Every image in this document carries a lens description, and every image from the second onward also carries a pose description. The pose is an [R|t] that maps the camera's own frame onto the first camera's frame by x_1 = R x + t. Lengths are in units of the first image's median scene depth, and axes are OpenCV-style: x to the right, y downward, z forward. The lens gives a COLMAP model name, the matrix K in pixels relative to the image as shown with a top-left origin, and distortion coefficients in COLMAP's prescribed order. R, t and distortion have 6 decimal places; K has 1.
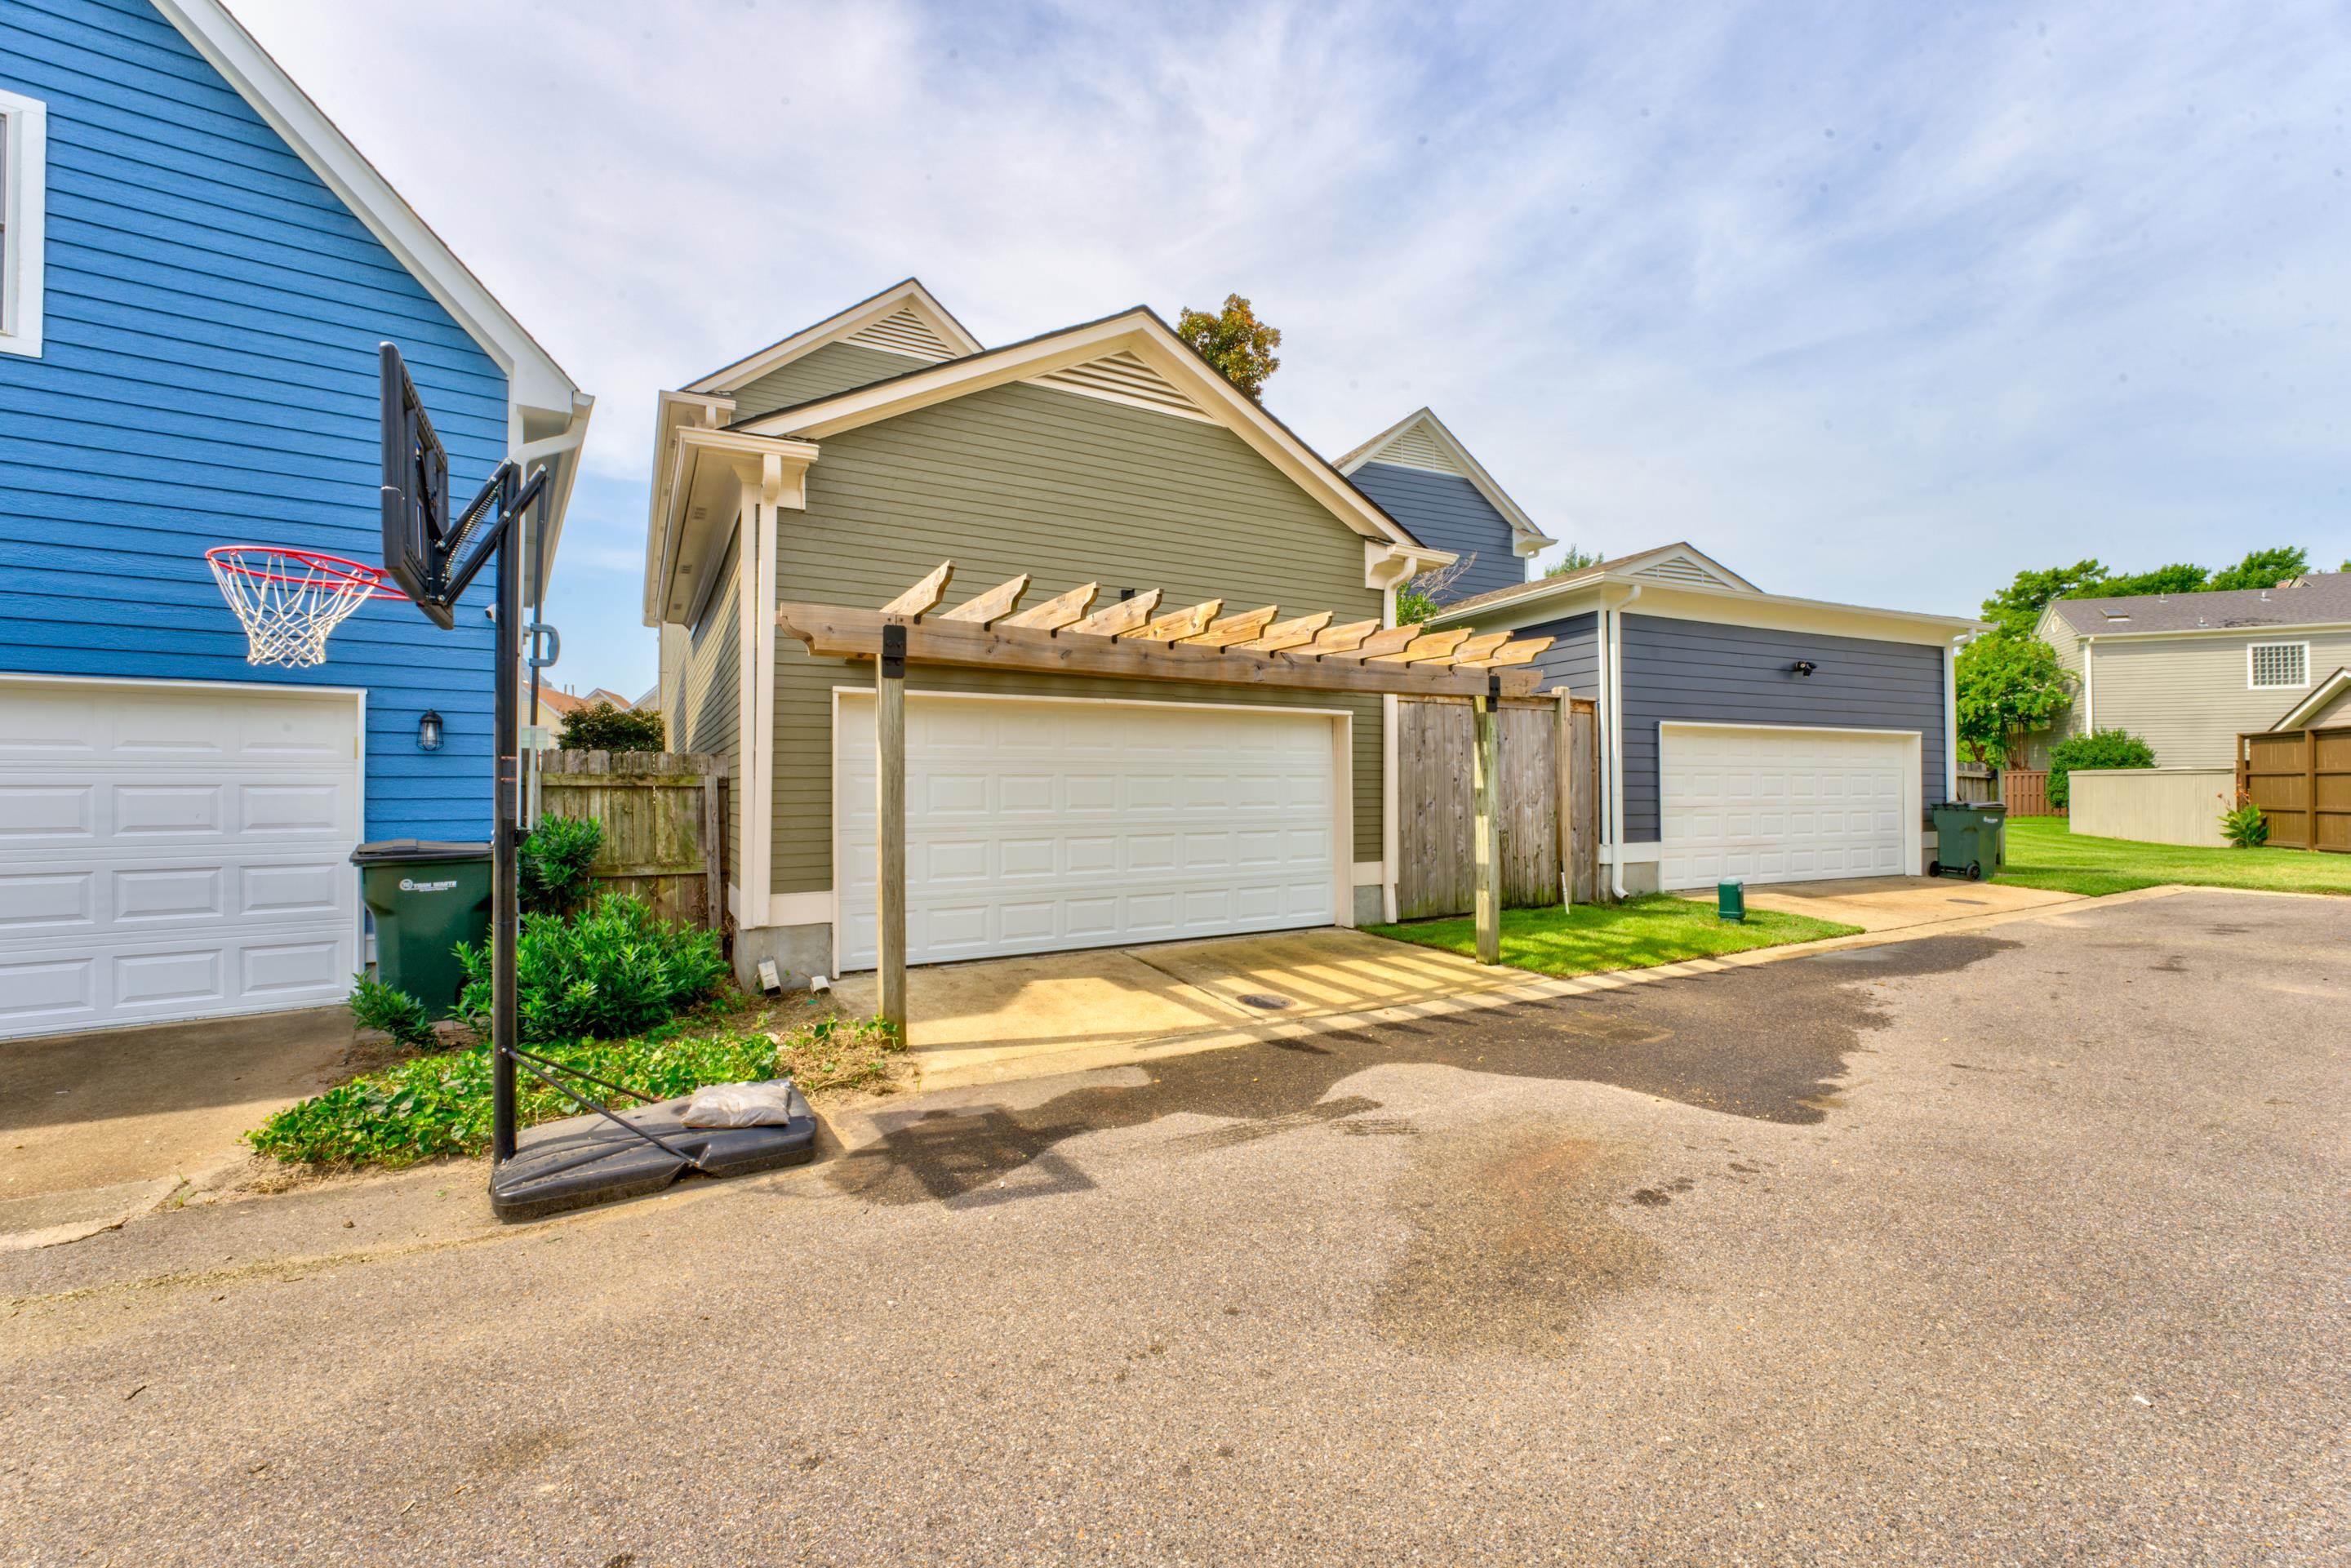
lens RADIAL K [[939.1, 0, 1175.5], [0, 939.1, 784.0], [0, 0, 1]] dist [-0.031417, 0.004627]
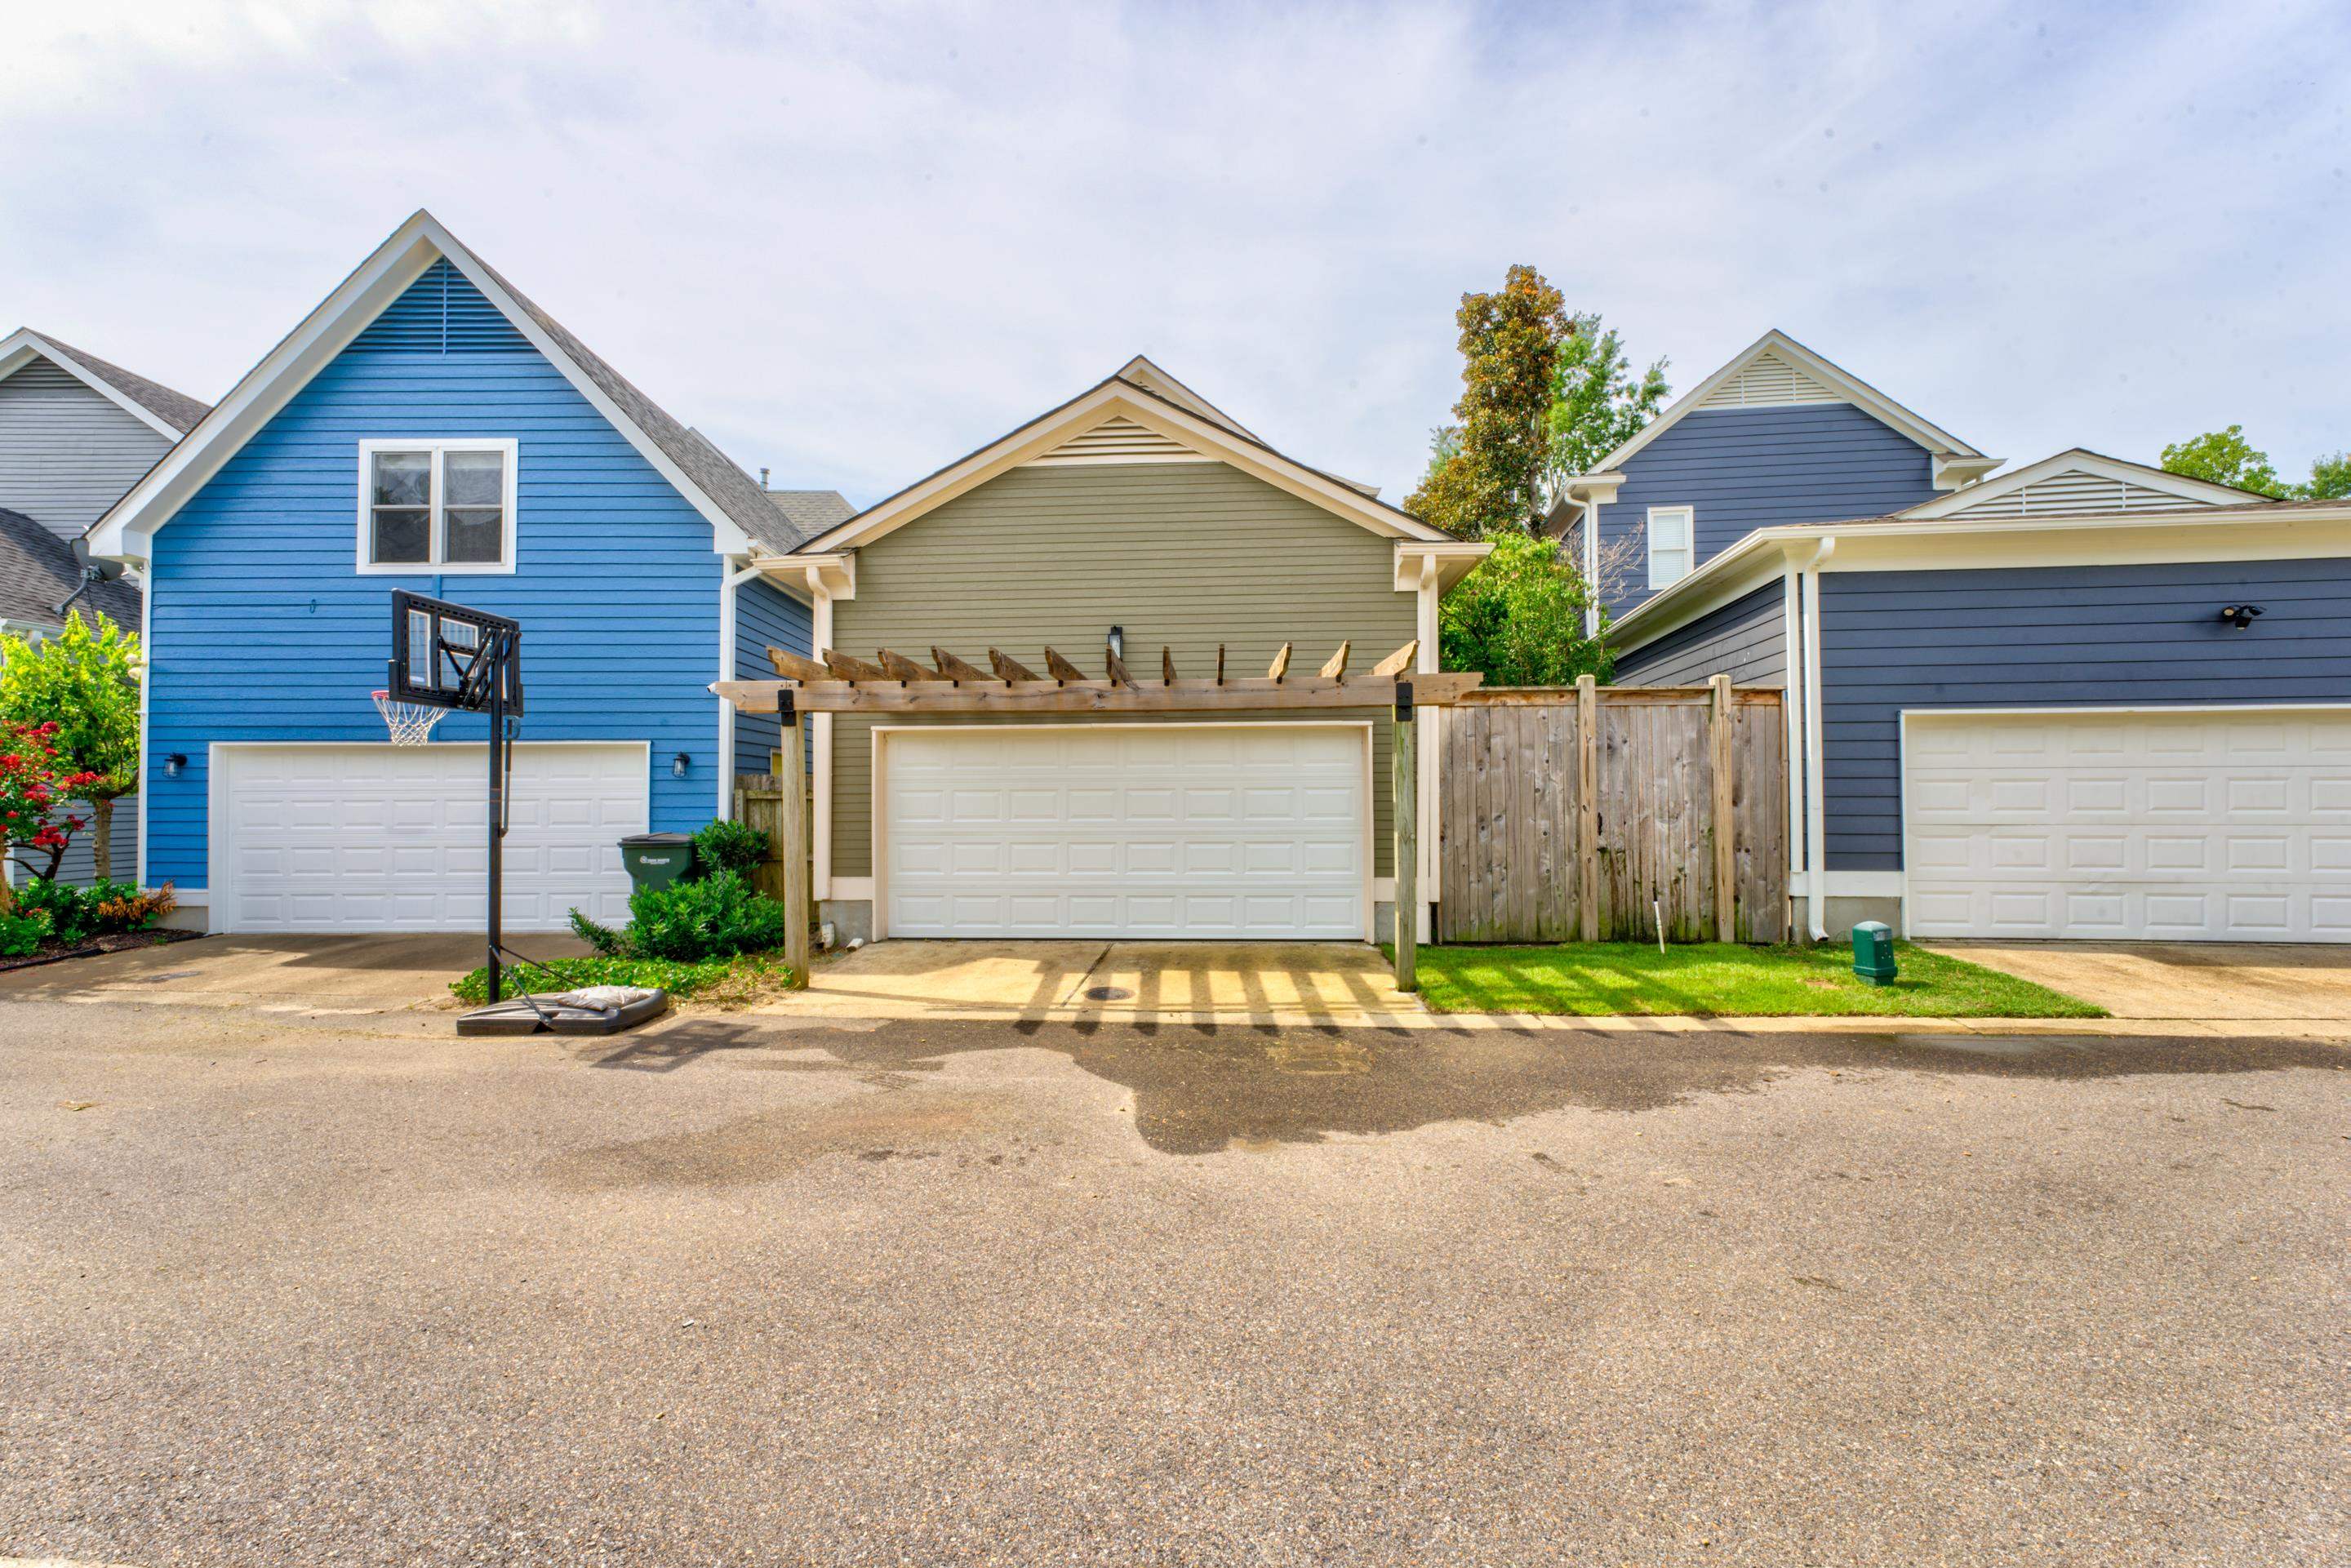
lens RADIAL K [[939.1, 0, 1175.5], [0, 939.1, 784.0], [0, 0, 1]] dist [-0.031417, 0.004627]
pose [[0.837962, -0.006217, -0.545693, 0.548940], [0.004685, 0.999980, -0.004199, -0.009455], [0.545708, 0.000962, 0.837975, 0.074056]]
